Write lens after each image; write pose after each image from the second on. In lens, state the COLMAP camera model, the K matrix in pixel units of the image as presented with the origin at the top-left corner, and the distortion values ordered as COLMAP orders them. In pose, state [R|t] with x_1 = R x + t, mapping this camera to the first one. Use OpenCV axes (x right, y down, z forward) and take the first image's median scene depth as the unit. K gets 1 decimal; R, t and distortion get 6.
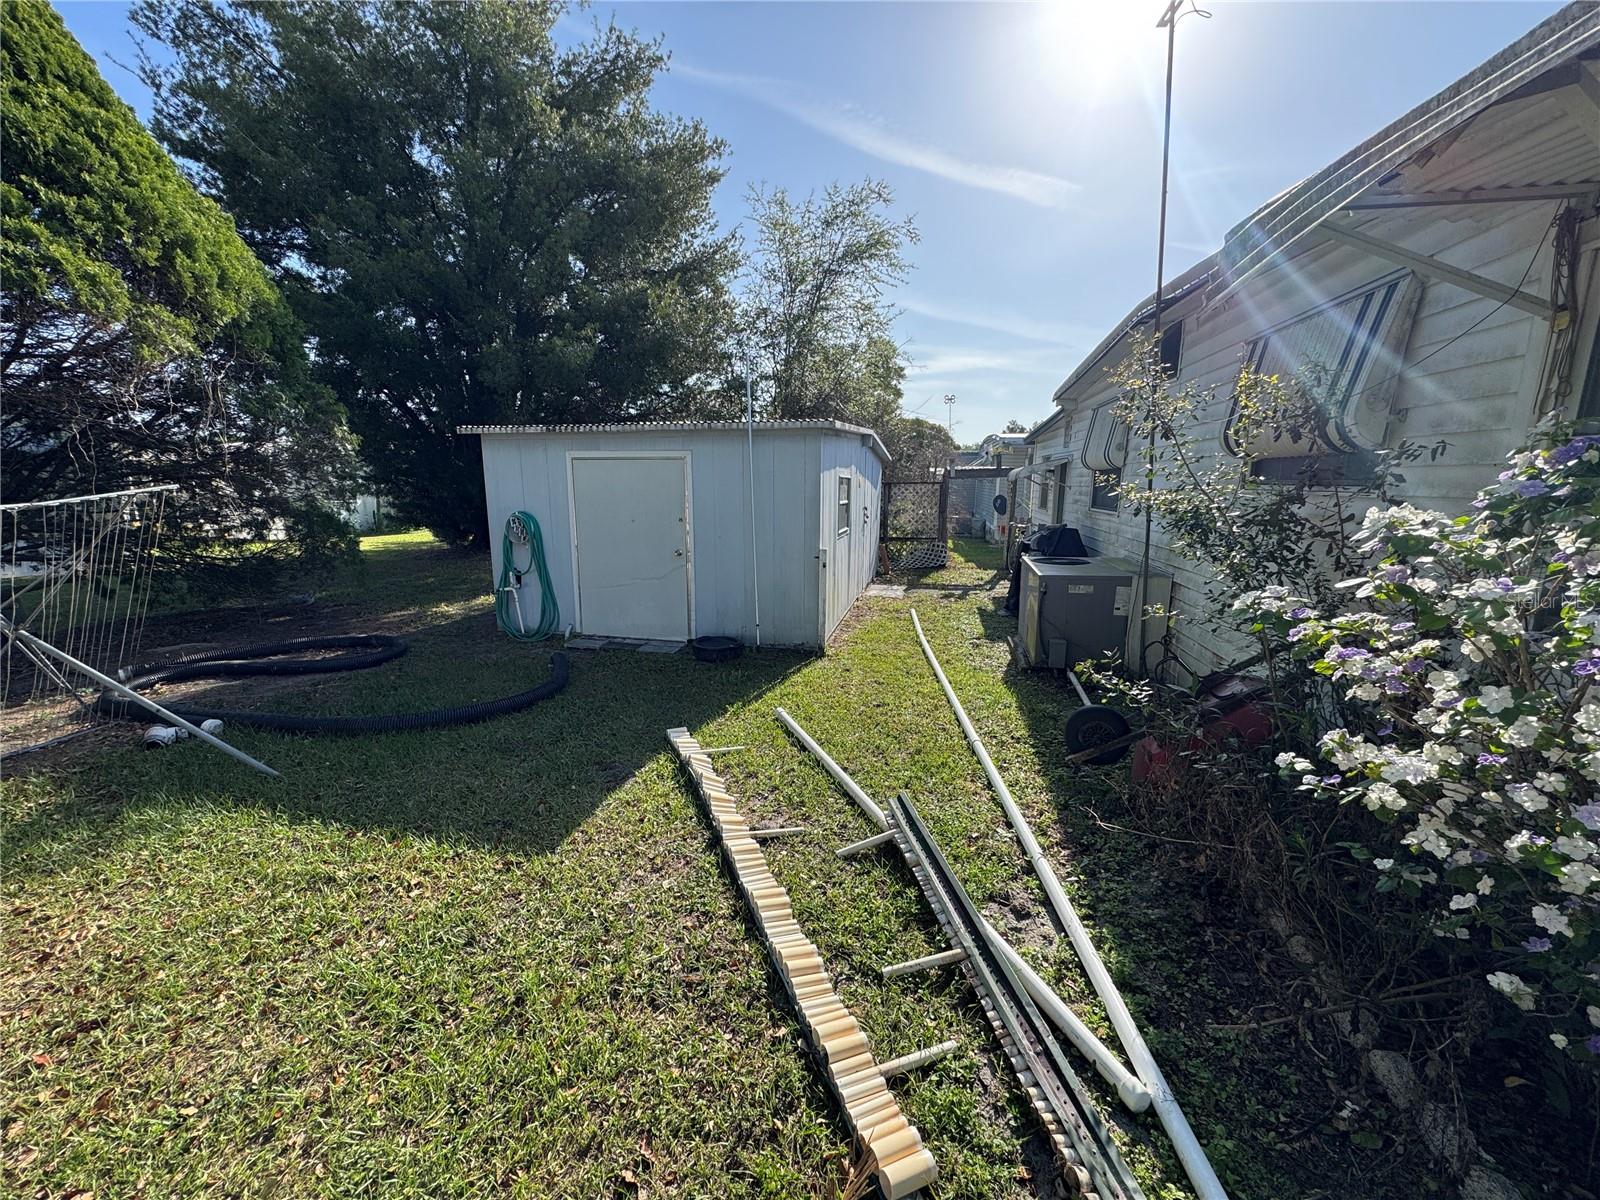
lens RADIAL K [[637.8, 0, 799.8], [0, 637.8, 598.5], [0, 0, 1]] dist [-0.001898, 0.000361]
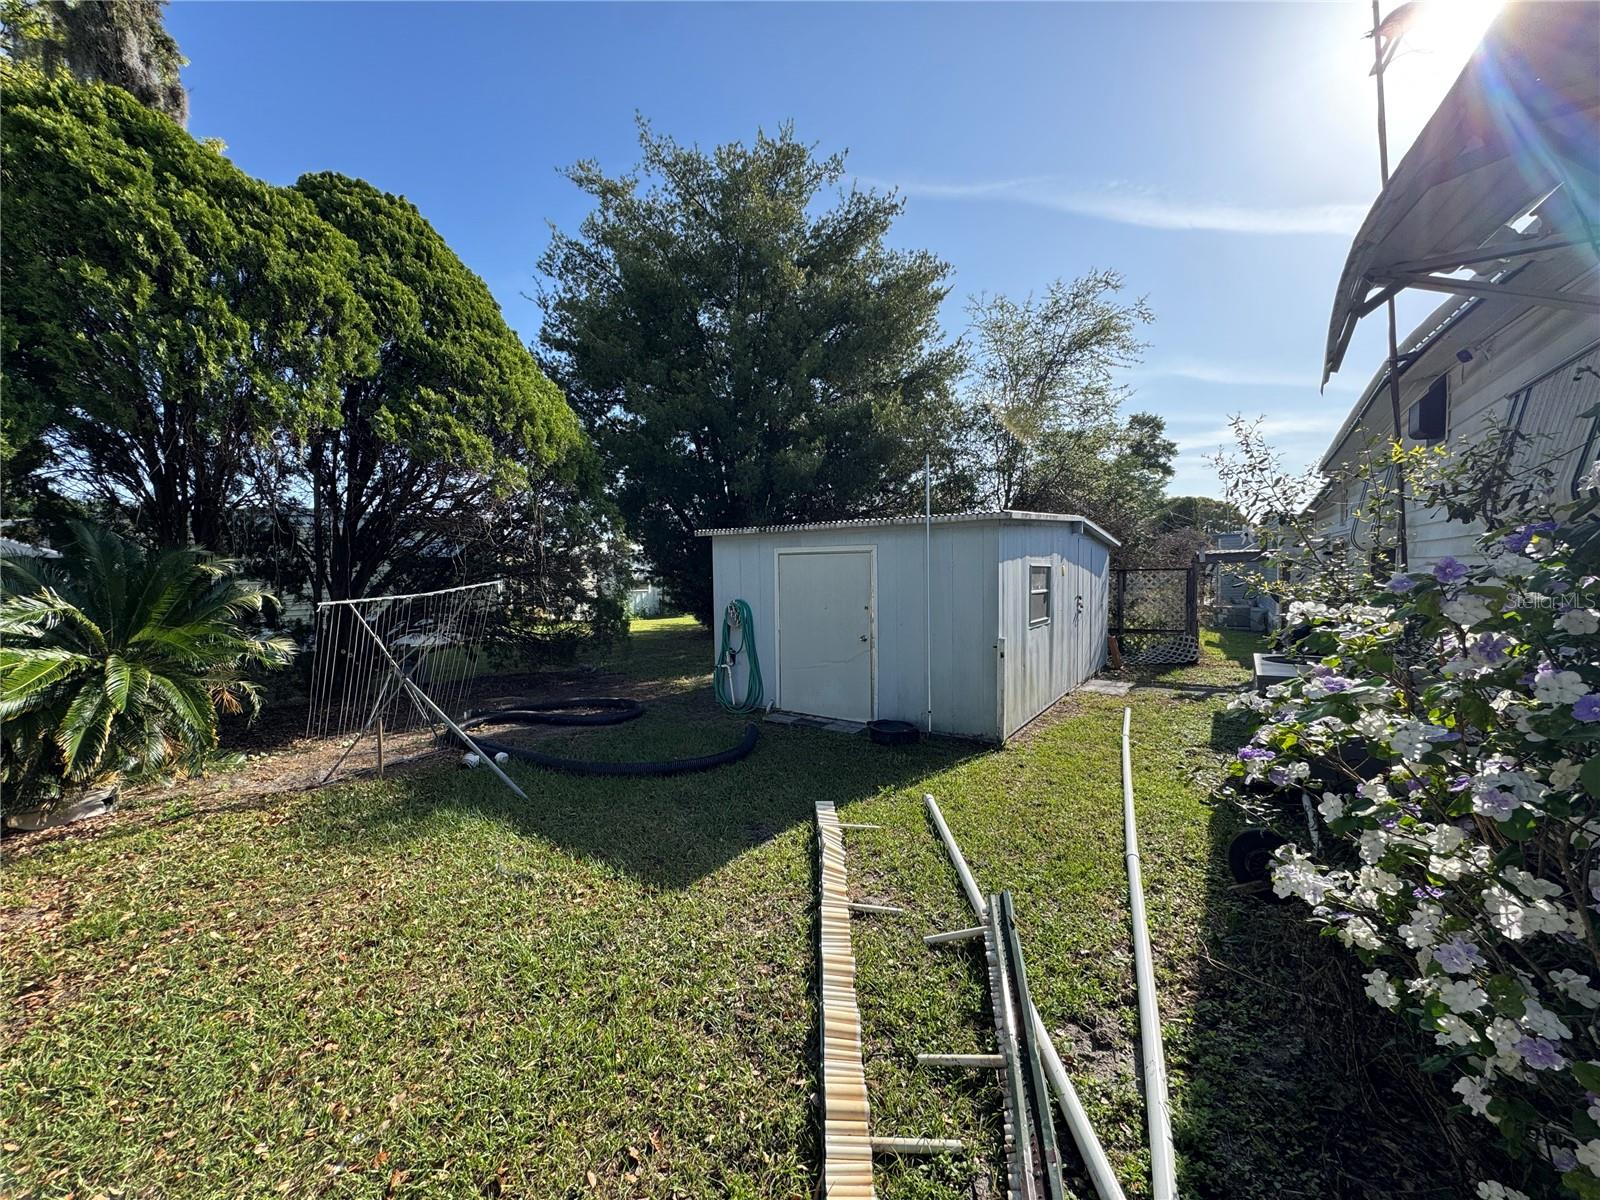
lens RADIAL K [[637.8, 0, 799.8], [0, 637.8, 598.5], [0, 0, 1]] dist [-0.001898, 0.000361]
pose [[0.925297, 0.001819, -0.379240, 0.137336], [-0.053635, 0.990565, -0.126112, 0.002626], [0.375432, 0.137031, 0.916664, -0.035983]]
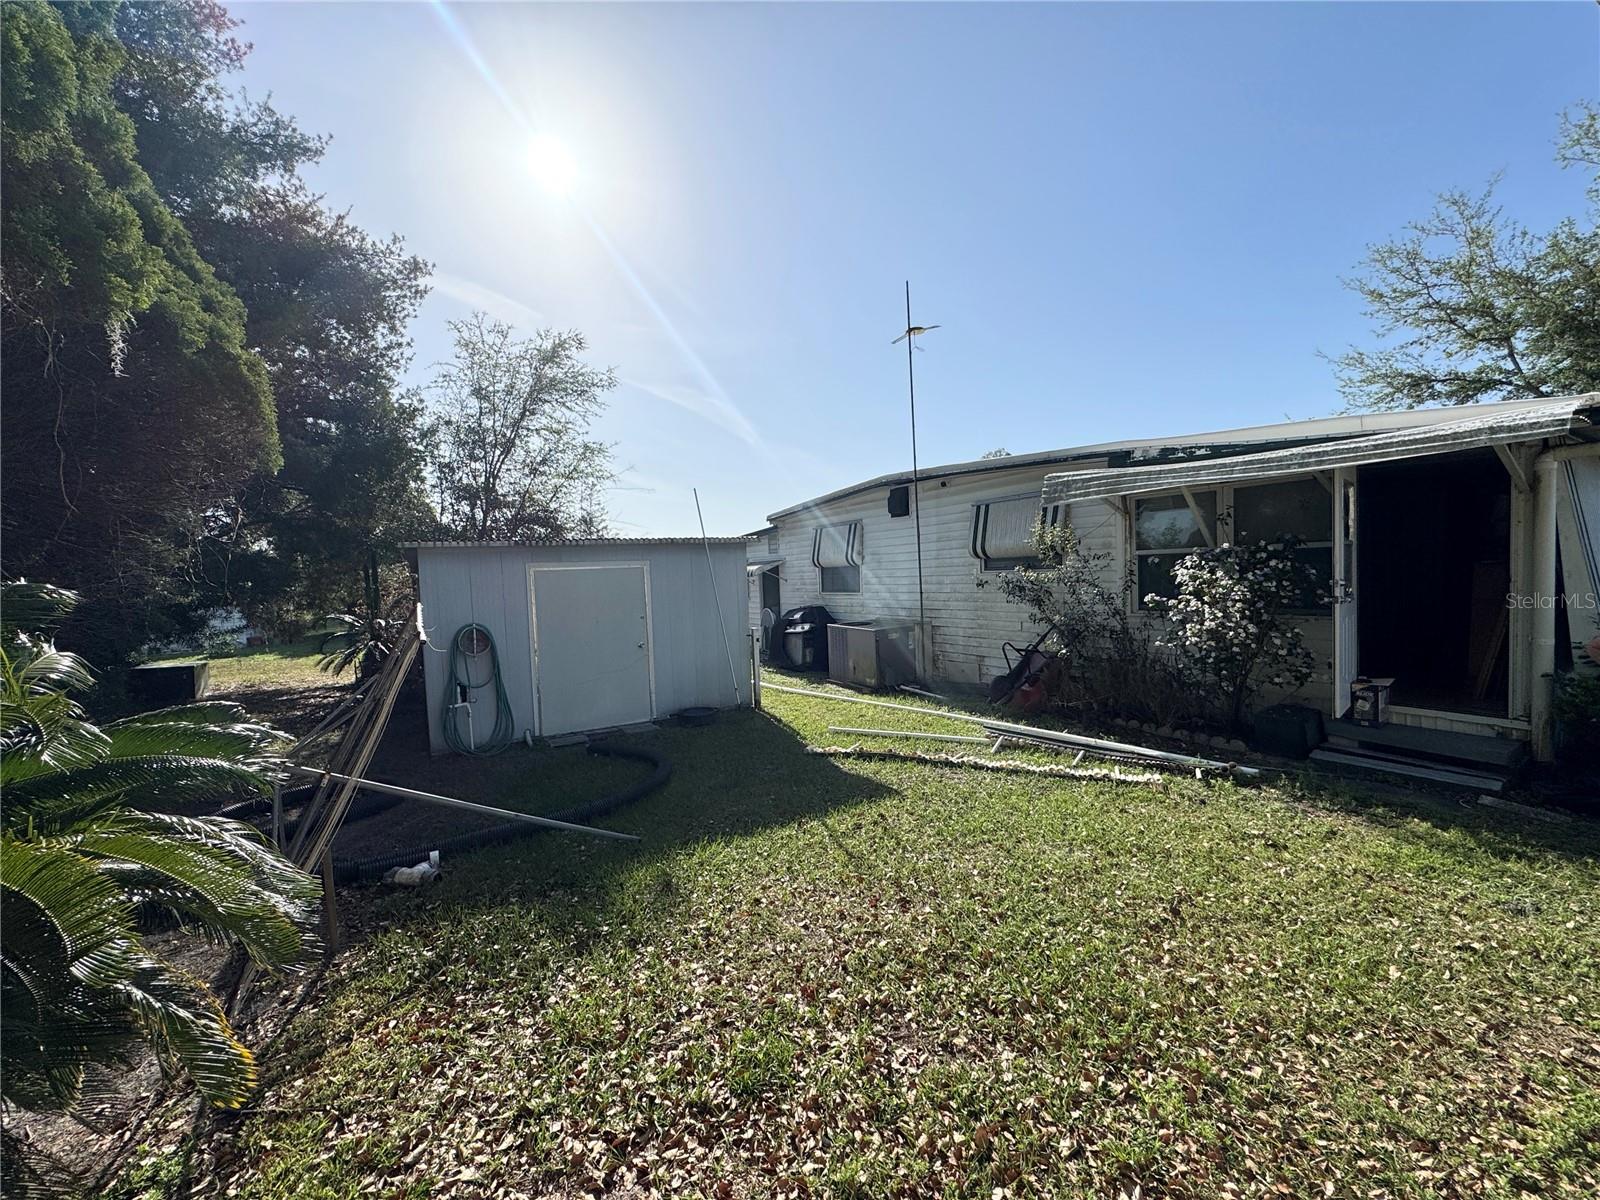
lens RADIAL K [[637.8, 0, 799.8], [0, 637.8, 598.5], [0, 0, 1]] dist [-0.001898, 0.000361]
pose [[0.714743, -0.058503, 0.696936, -0.952408], [0.160452, 0.983633, -0.081982, -0.015222], [-0.680733, 0.170421, 0.712432, -0.081987]]
